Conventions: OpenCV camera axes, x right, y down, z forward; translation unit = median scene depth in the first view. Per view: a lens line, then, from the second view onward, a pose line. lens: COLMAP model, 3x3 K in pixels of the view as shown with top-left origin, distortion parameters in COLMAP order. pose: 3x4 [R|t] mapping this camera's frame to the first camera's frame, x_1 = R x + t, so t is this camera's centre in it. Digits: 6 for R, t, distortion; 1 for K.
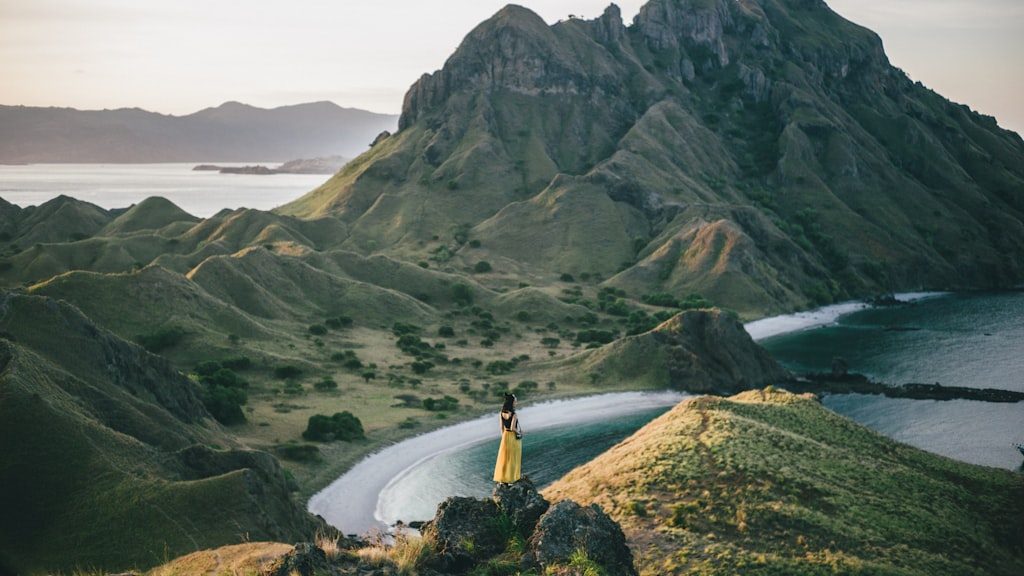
lens RADIAL K [[1353.3, 0, 529.0], [0, 1353.3, 285.6], [0, 0, 1]] dist [-0.025765, -0.011968]
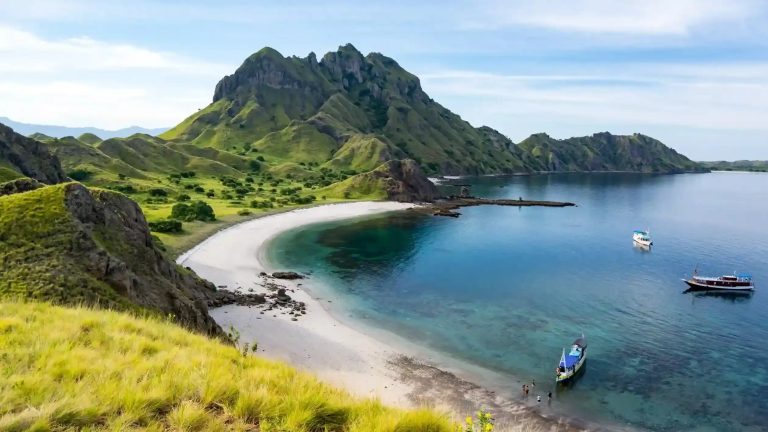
lens RADIAL K [[484.6, 0, 384.4], [0, 484.6, 206.9], [0, 0, 1]] dist [-0.022347, 0.000144]
pose [[0.966217, -0.009801, 0.257542, -0.034066], [0.005241, 0.999817, 0.018389, 0.037896], [-0.257675, -0.016418, 0.966092, 0.198491]]
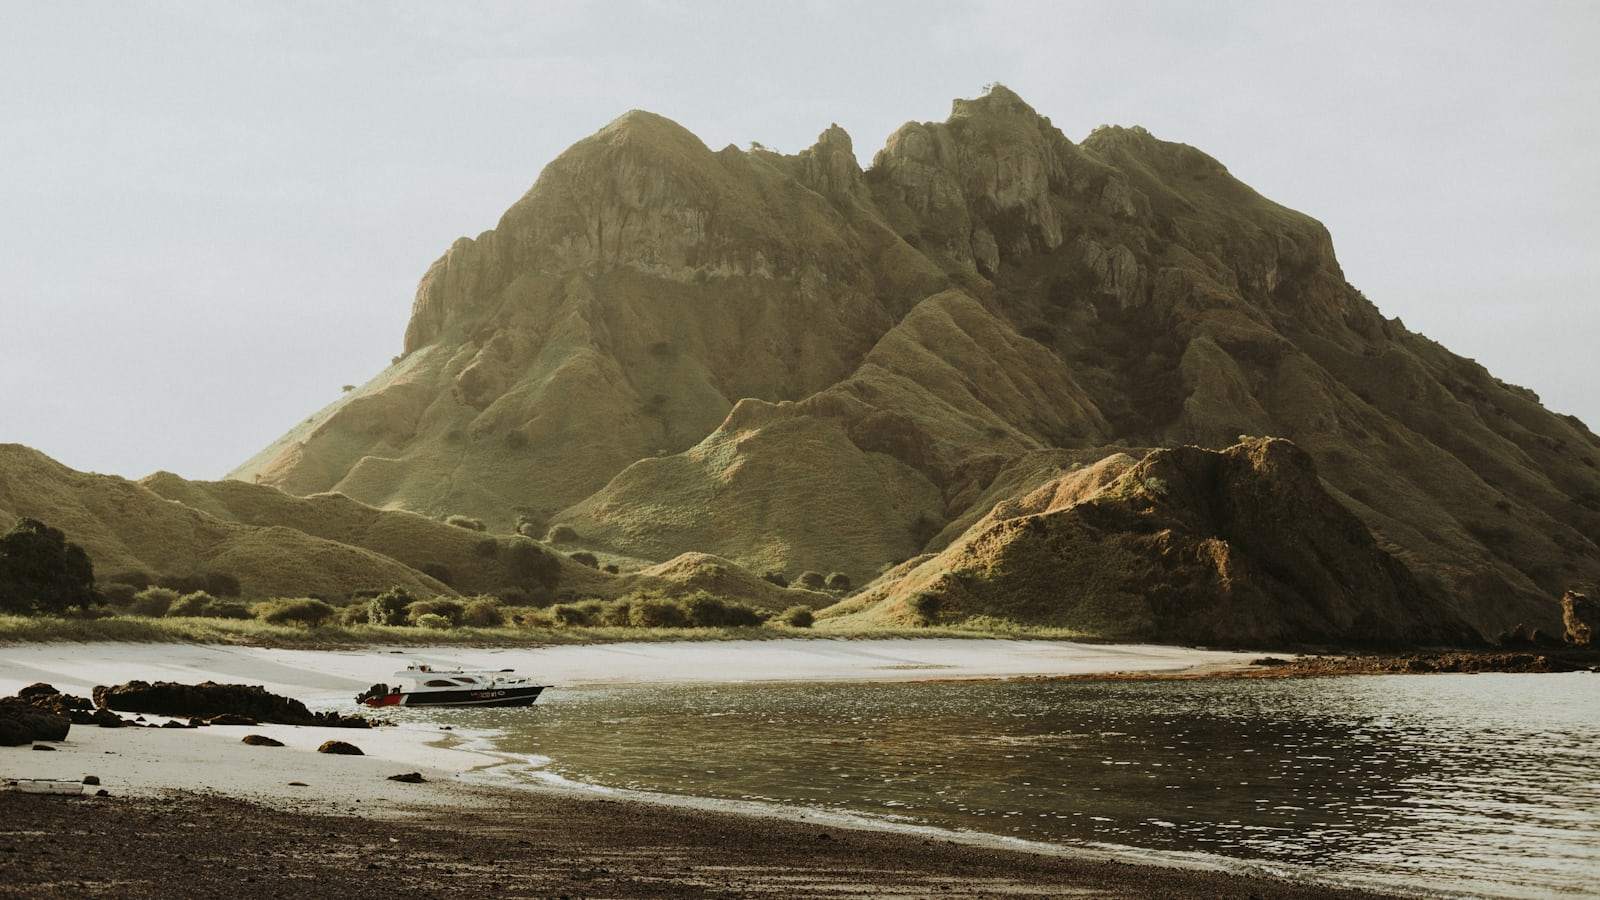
lens RADIAL K [[2114.5, 0, 826.6], [0, 2114.5, 446.2], [0, 0, 1]] dist [-0.025765, -0.011968]
pose [[0.996451, -0.003497, 0.084107, -0.009691], [0.019327, 0.981951, -0.188143, 0.064769], [-0.081931, 0.189101, 0.978534, 0.256565]]
